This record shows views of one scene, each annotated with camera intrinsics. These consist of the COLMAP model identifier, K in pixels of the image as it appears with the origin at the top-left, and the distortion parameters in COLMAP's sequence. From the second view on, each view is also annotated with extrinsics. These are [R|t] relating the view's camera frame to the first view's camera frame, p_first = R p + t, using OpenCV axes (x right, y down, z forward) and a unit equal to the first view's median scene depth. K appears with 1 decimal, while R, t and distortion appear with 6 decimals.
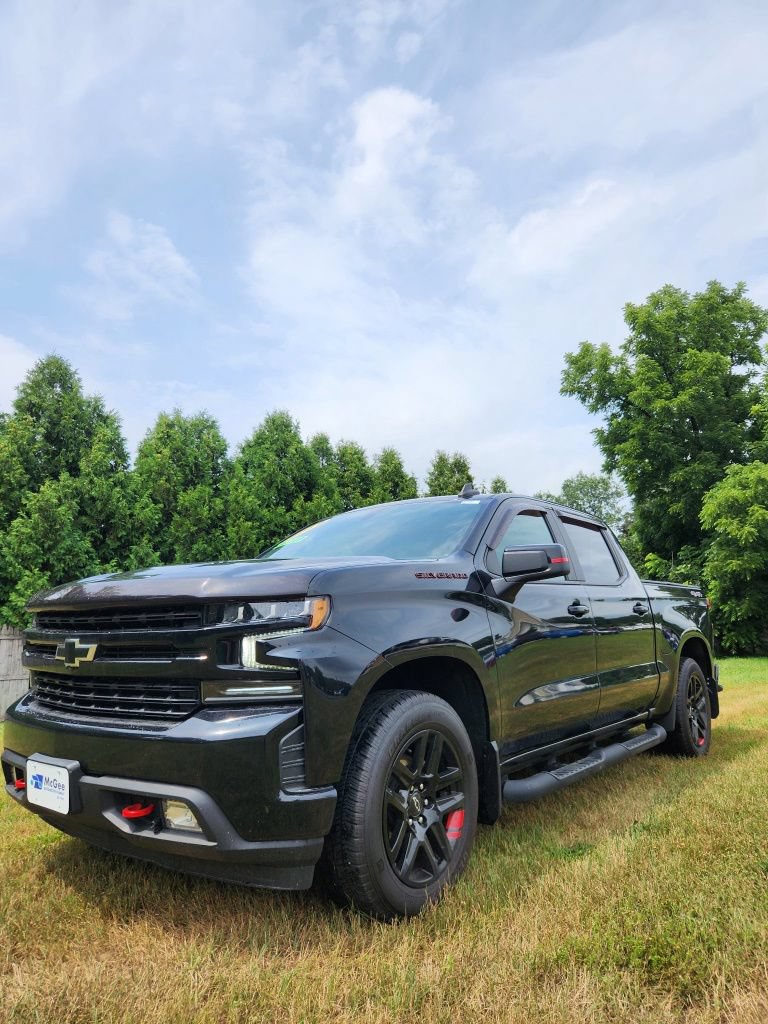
lens RADIAL K [[672.8, 0, 391.8], [0, 672.8, 510.1], [0, 0, 1]] dist [0.068801, -0.047840]
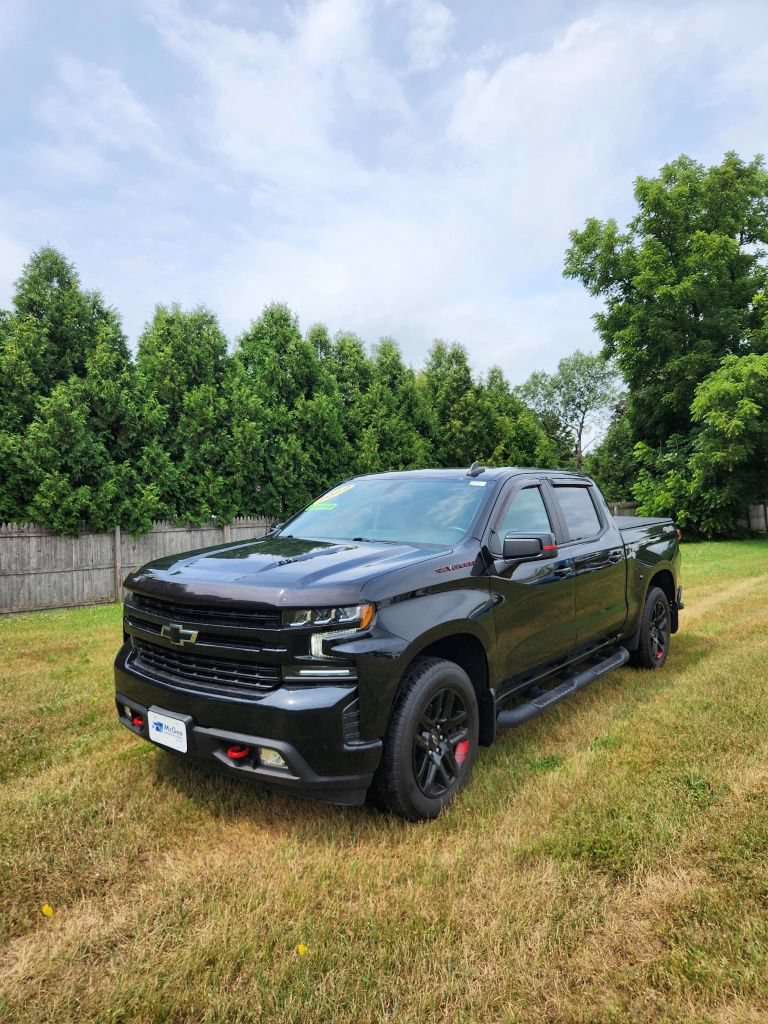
lens RADIAL K [[670.2, 0, 394.0], [0, 670.2, 514.5], [0, 0, 1]] dist [0.066197, -0.044933]
pose [[0.999850, 0.008086, 0.015340, -0.012457], [-0.010884, 0.981300, 0.192174, -0.048342], [-0.013500, -0.192312, 0.981241, -0.042379]]
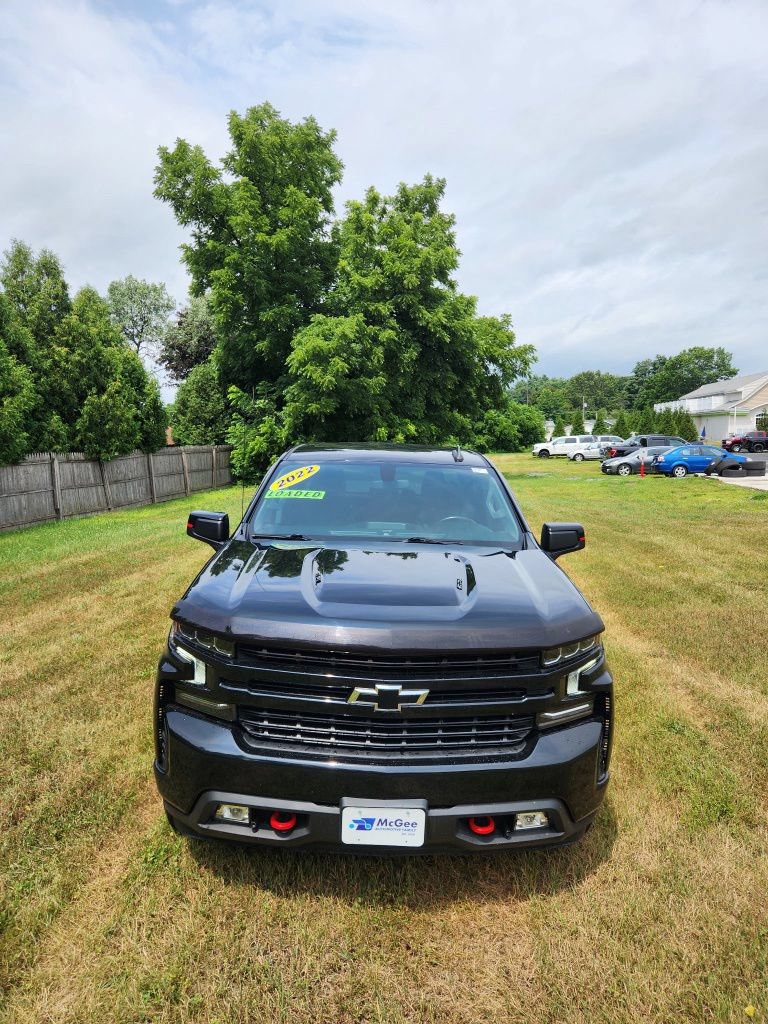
lens RADIAL K [[672.8, 0, 391.8], [0, 672.8, 510.1], [0, 0, 1]] dist [0.068801, -0.047840]
pose [[0.781550, -0.028392, 0.623196, -0.188066], [-0.143708, 0.963903, 0.224139, -0.048257], [-0.607065, -0.264734, 0.749258, 0.059392]]
